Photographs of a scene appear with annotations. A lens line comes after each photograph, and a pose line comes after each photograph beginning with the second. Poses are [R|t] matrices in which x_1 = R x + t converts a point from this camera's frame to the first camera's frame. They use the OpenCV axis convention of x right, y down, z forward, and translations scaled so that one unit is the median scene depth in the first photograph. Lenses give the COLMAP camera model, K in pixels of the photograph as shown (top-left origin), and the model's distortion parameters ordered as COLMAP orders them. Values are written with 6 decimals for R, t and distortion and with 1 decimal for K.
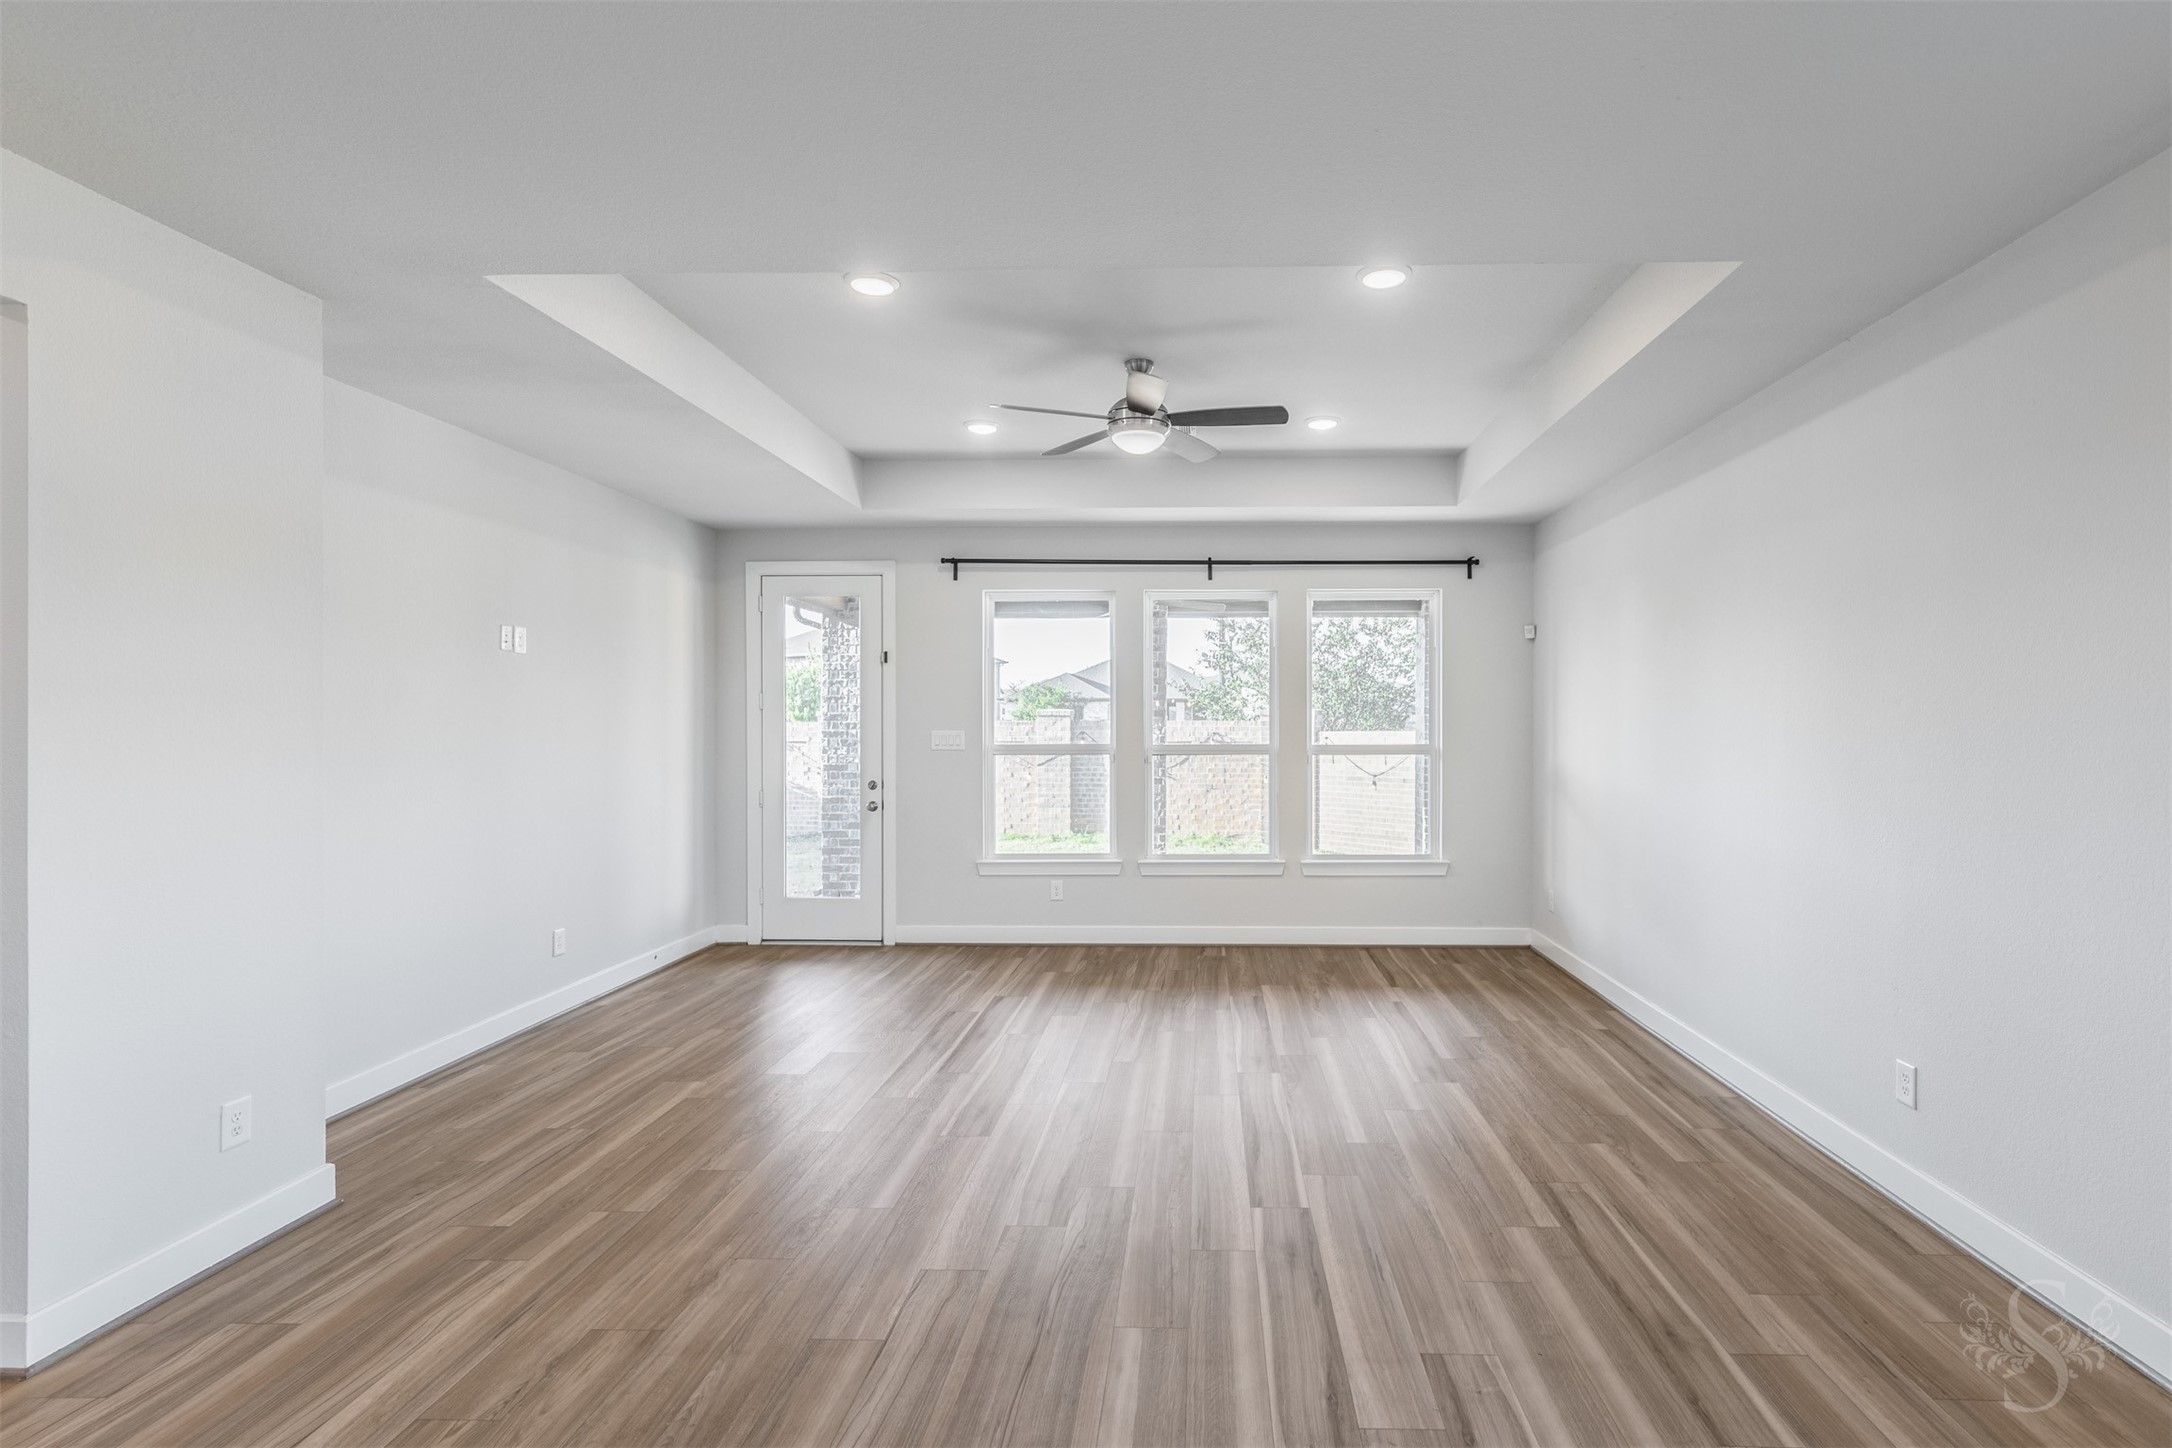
lens RADIAL K [[1023.3, 0, 1193.3], [0, 1023.3, 737.6], [0, 0, 1]] dist [0.000670, -0.000027]
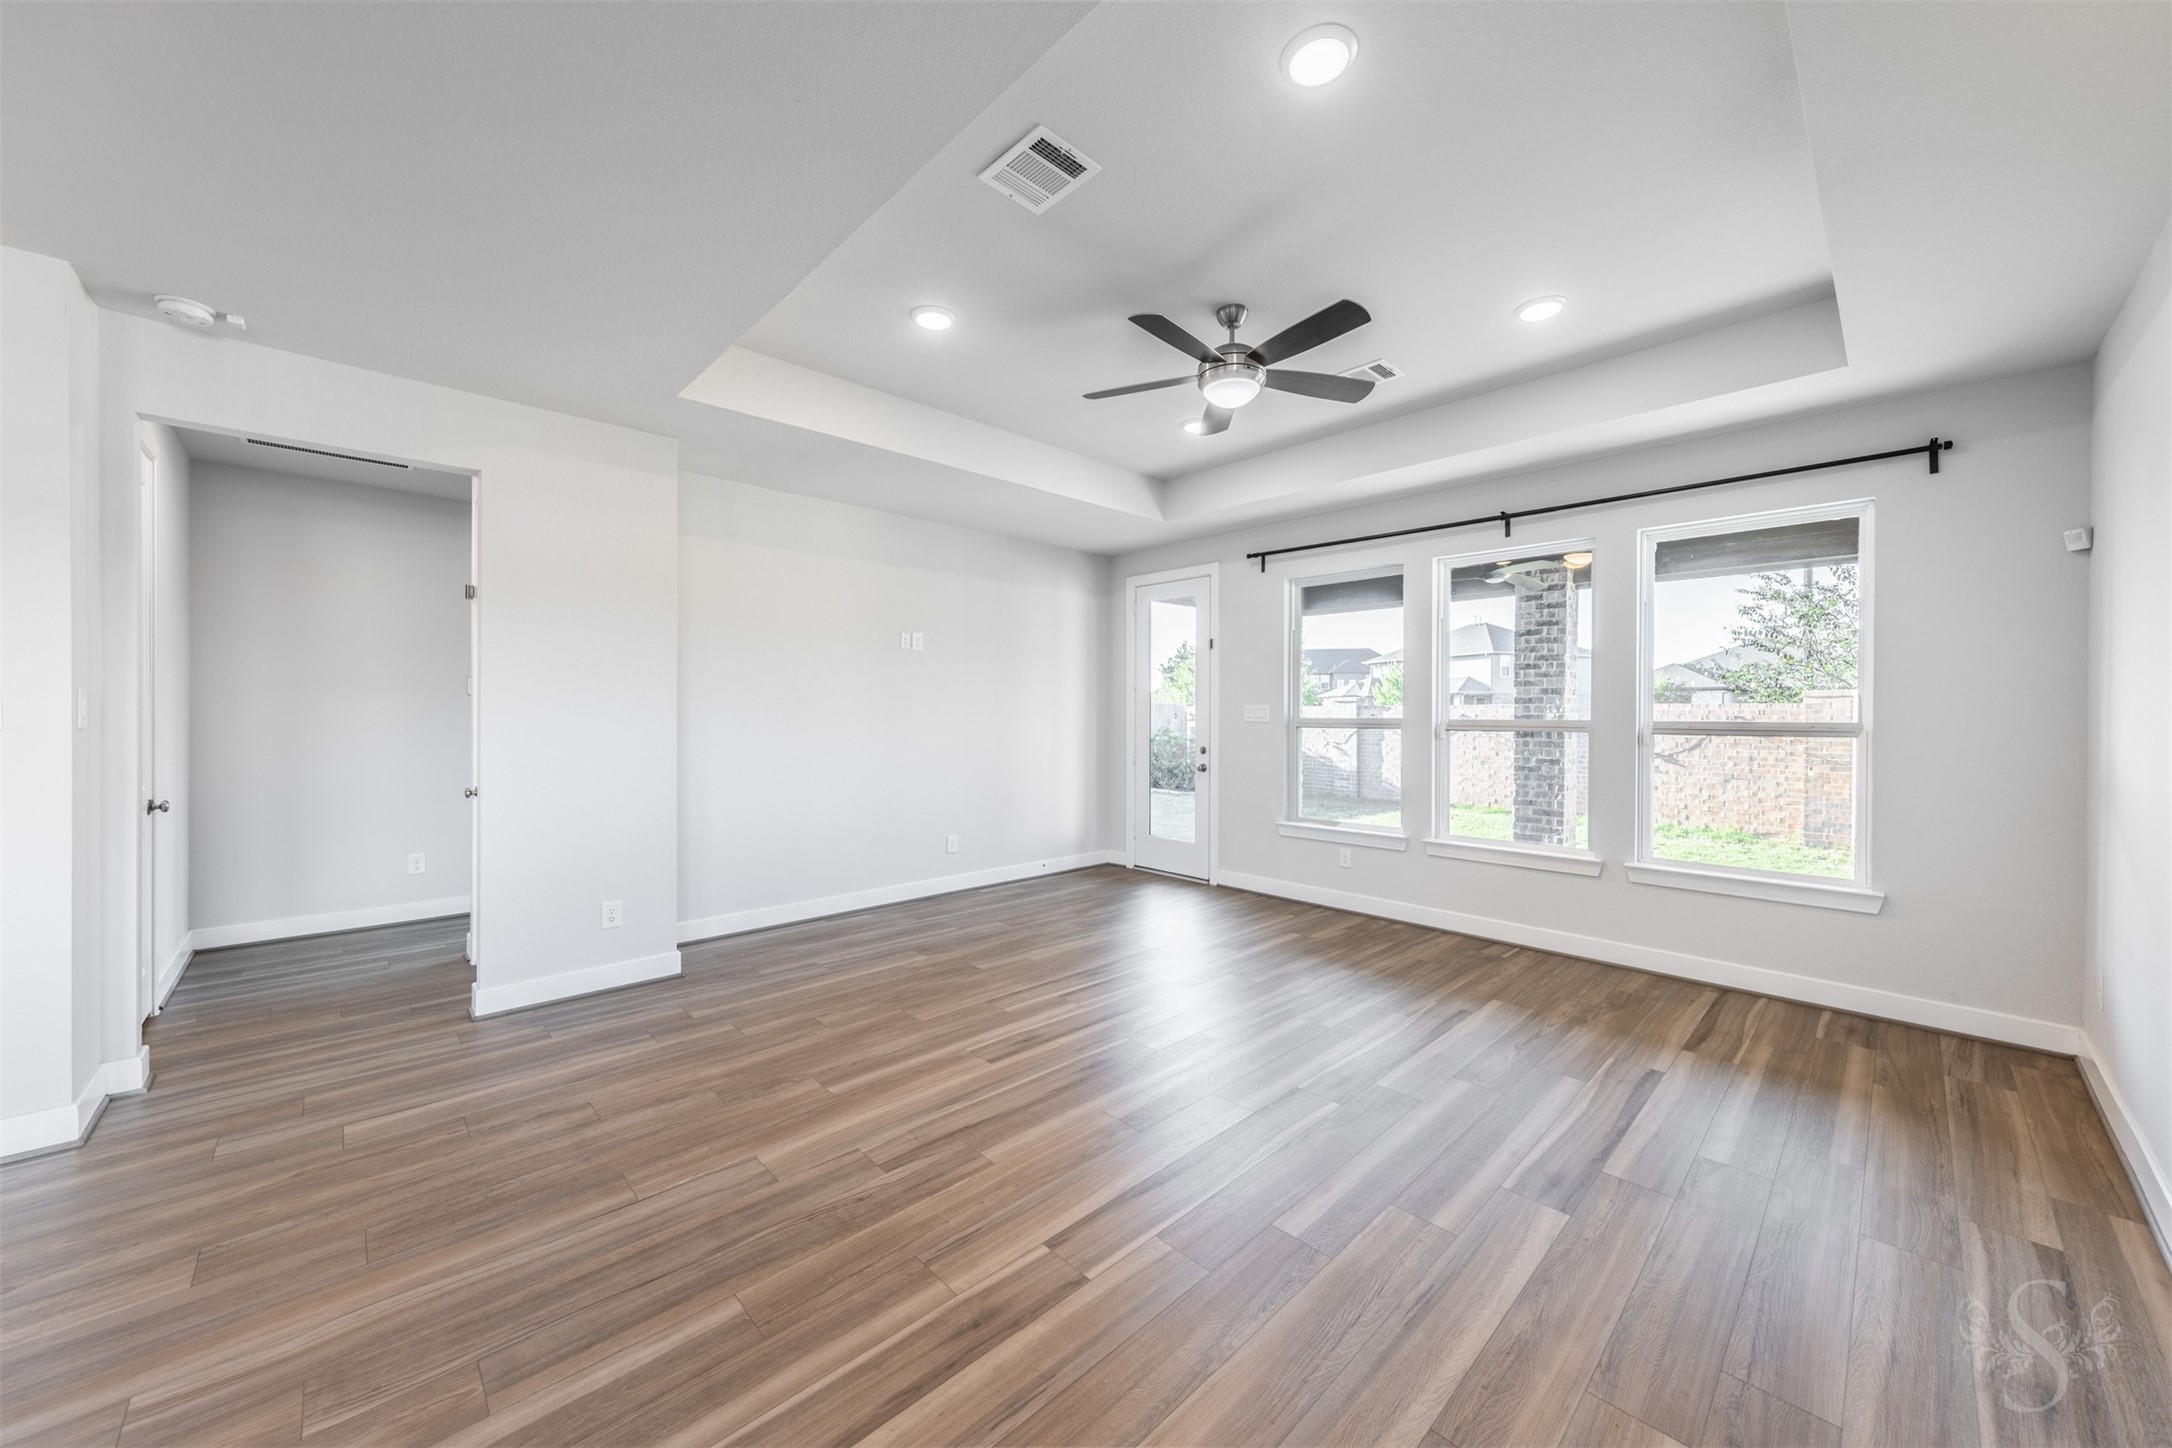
lens RADIAL K [[778.0, 0, 1086.0], [0, 778.0, 724.0], [0, 0, 1]] dist [0.002844, 0.000338]
pose [[0.707762, 0.014985, -0.706292, 0.336509], [-0.013738, 0.999878, 0.007446, 0.014786], [0.706317, 0.004433, 0.707881, 0.358482]]
